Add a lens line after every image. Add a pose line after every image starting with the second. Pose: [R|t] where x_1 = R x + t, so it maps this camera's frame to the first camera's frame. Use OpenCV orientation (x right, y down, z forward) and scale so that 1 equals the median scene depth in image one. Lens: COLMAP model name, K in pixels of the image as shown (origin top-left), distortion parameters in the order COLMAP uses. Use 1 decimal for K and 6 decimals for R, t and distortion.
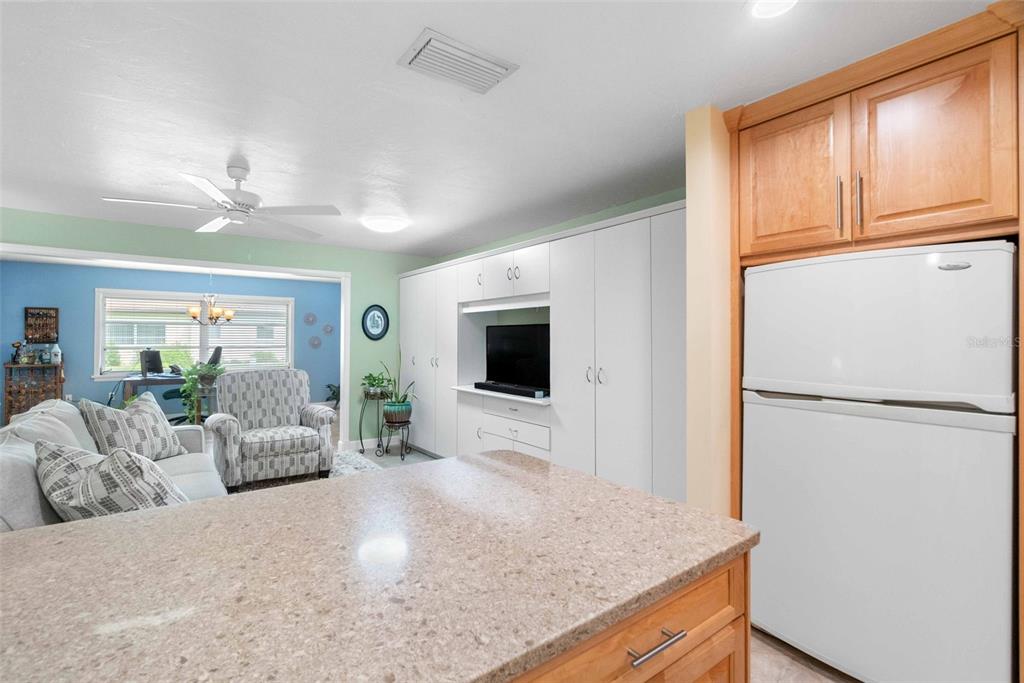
lens RADIAL K [[449.0, 0, 507.4], [0, 449.0, 333.5], [0, 0, 1]] dist [-0.006744, 0.000932]
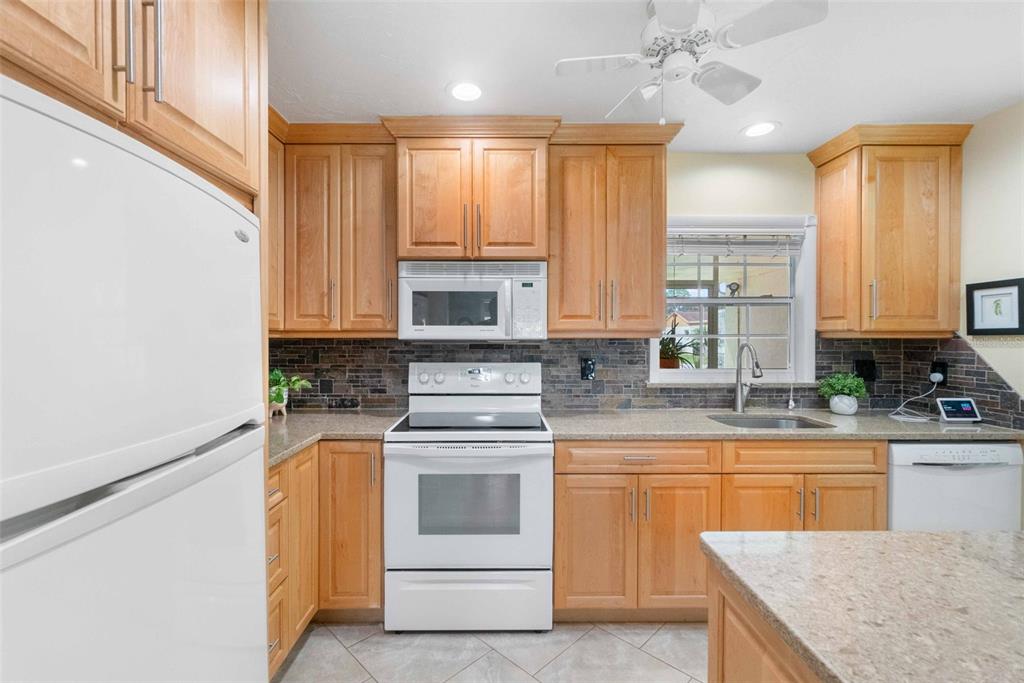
lens RADIAL K [[449.0, 0, 503.2], [0, 449.0, 339.6], [0, 0, 1]] dist [-0.006744, 0.000932]
pose [[-0.802538, -0.011855, 0.596483, 0.155979], [-0.012950, 0.999913, 0.002449, 0.008562], [-0.596460, -0.005760, -0.802622, 0.961768]]
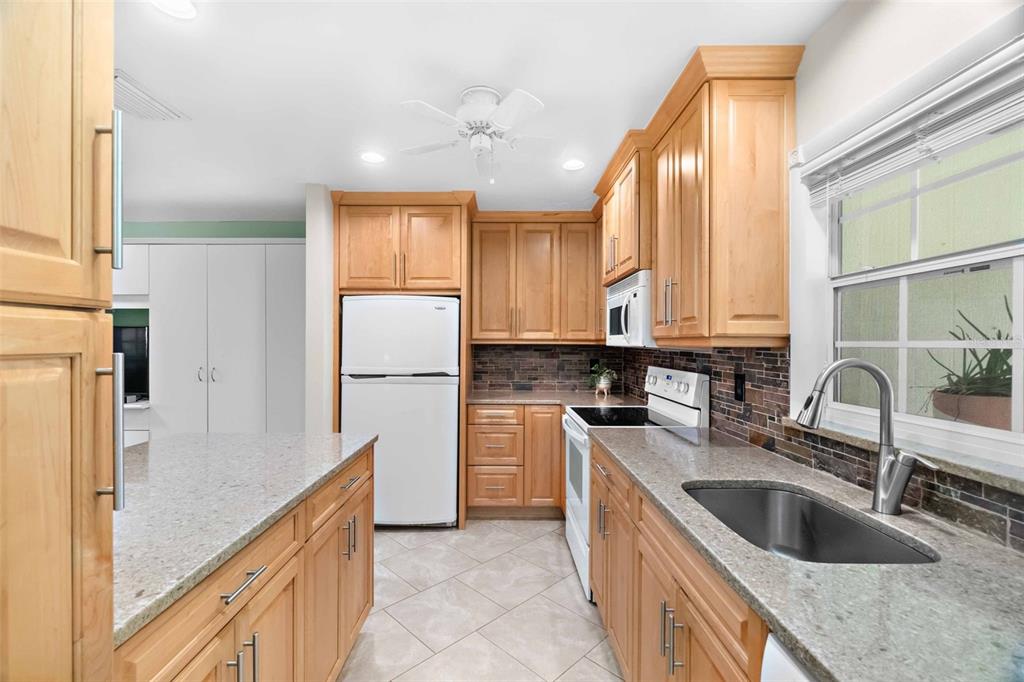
lens RADIAL K [[449.0, 0, 506.6], [0, 449.0, 342.2], [0, 0, 1]] dist [-0.006744, 0.000932]
pose [[0.601211, -0.001296, 0.799089, -0.364194], [-0.011471, 0.999882, 0.010253, -0.009964], [-0.799008, -0.015331, 0.601125, -0.381275]]
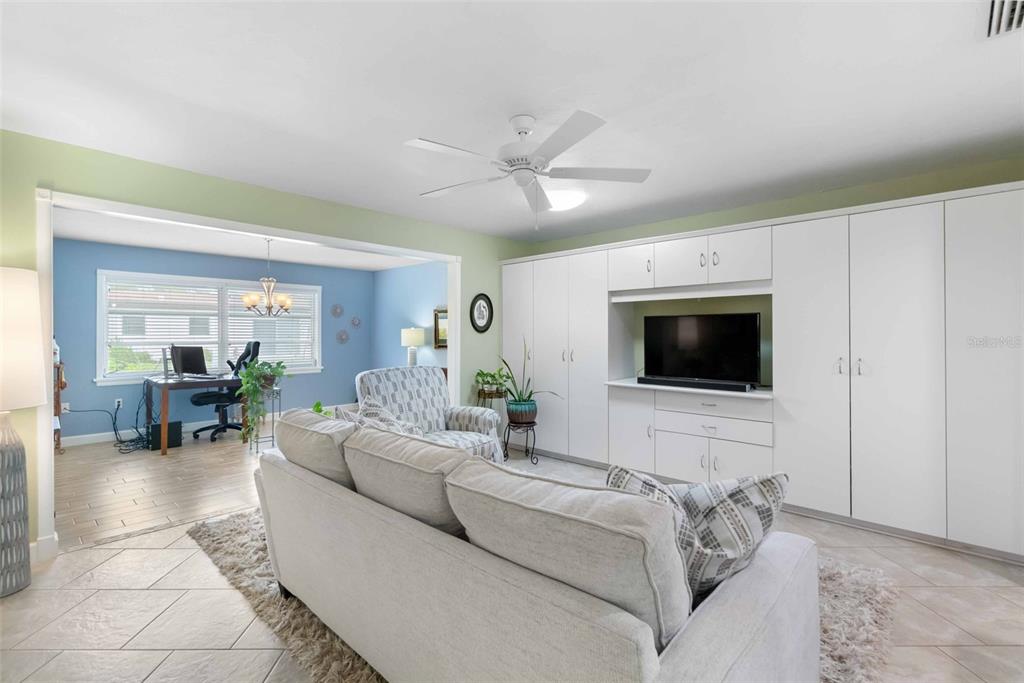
lens RADIAL K [[449.0, 0, 504.0], [0, 449.0, 338.5], [0, 0, 1]] dist [-0.006744, 0.000932]
pose [[0.987057, -0.003128, 0.160340, -1.014291], [0.000236, 0.999837, 0.018055, 0.025439], [-0.160370, -0.017783, 0.986897, 0.273399]]
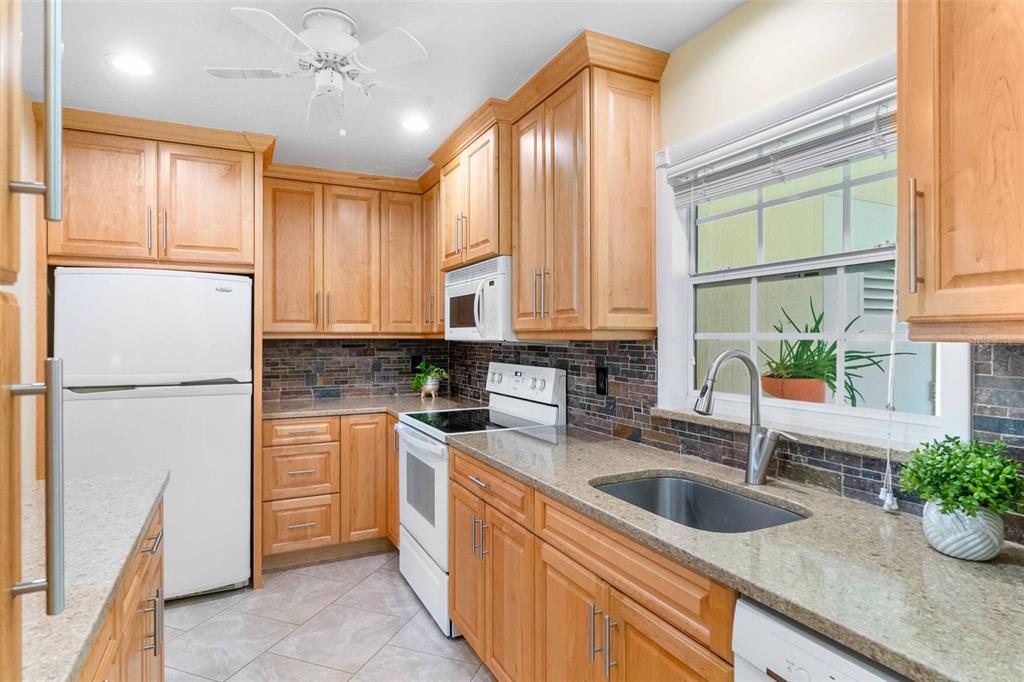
lens RADIAL K [[542.3, 0, 509.2], [0, 542.3, 335.5], [0, 0, 1]] dist [-0.008980, 0.000732]
pose [[0.187682, -0.003094, 0.982225, -0.459858], [-0.010118, 0.999936, 0.005083, -0.009237], [-0.982178, -0.010892, 0.187639, -0.223618]]
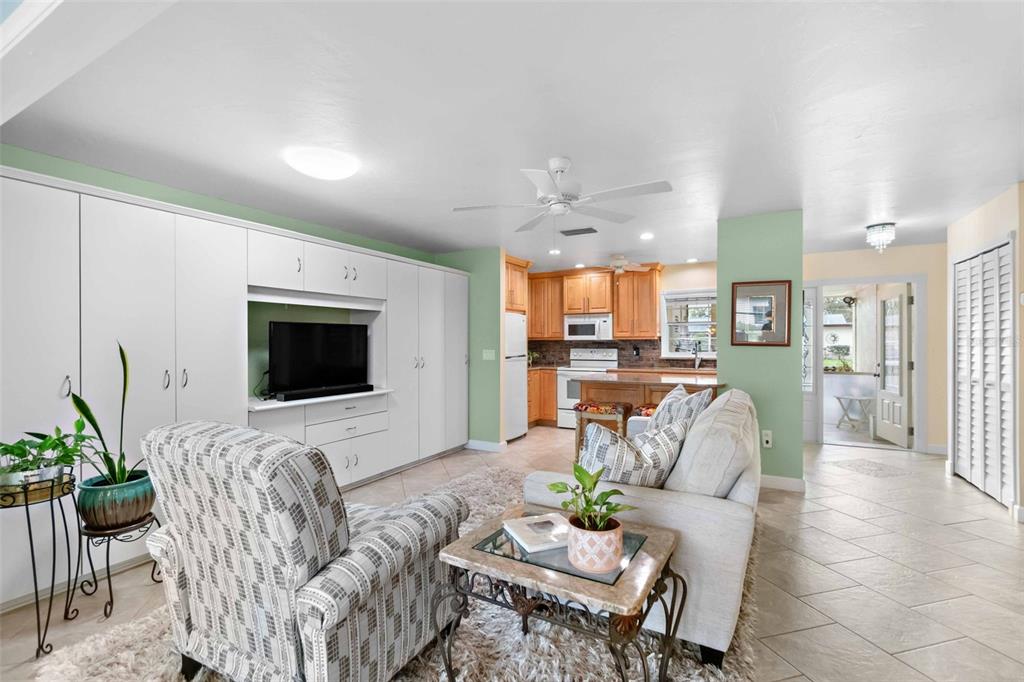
lens RADIAL K [[471.3, 0, 525.1], [0, 471.3, 345.1], [0, 0, 1]] dist [0.005077, -0.002459]
pose [[-0.439077, -0.009806, 0.898396, -2.021367], [-0.009931, 0.999932, 0.006061, 0.032113], [-0.898395, -0.006261, -0.439145, 2.046186]]
